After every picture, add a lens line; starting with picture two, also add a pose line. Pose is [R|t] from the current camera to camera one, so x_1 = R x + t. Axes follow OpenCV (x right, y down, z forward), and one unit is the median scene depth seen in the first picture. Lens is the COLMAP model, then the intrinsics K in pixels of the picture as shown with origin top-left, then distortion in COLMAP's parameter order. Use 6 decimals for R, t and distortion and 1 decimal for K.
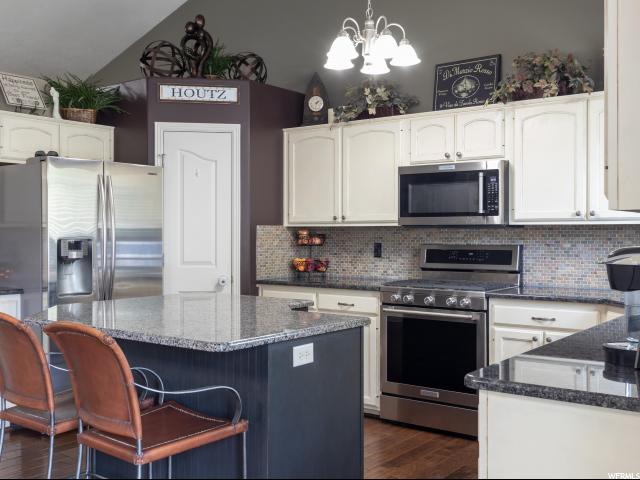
lens RADIAL K [[701.9, 0, 318.2], [0, 701.9, 236.6], [0, 0, 1]] dist [0.009313, 0.000000]
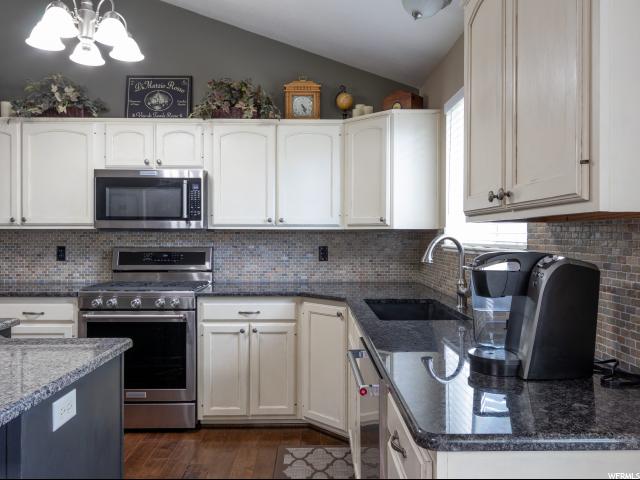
lens RADIAL K [[499.9, 0, 321.7], [0, 499.9, 240.1], [0, 0, 1]] dist [0.013336, -0.015590]
pose [[0.783892, -0.003247, 0.620889, -0.072938], [0.001111, 0.999992, 0.003828, -0.001926], [-0.620896, -0.002311, 0.783889, 0.247010]]
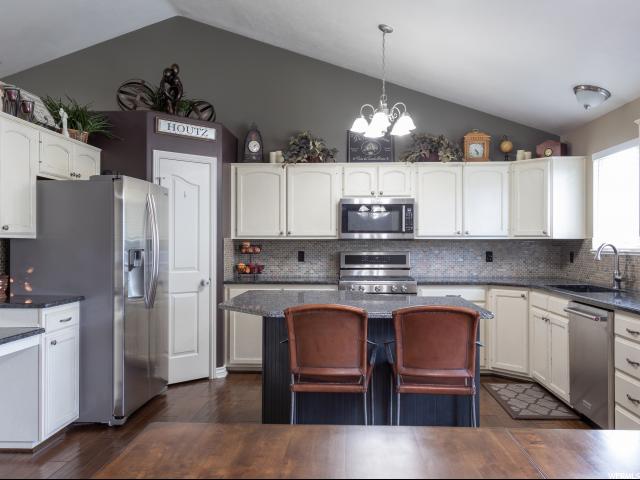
lens RADIAL K [[543.4, 0, 318.7], [0, 543.4, 240.9], [0, 0, 1]] dist [0.002060, -0.009316]
pose [[0.821581, 0.003226, 0.570083, -0.562916], [0.002057, 0.999961, -0.008624, -0.002072], [-0.570088, 0.008258, 0.821542, 0.103001]]
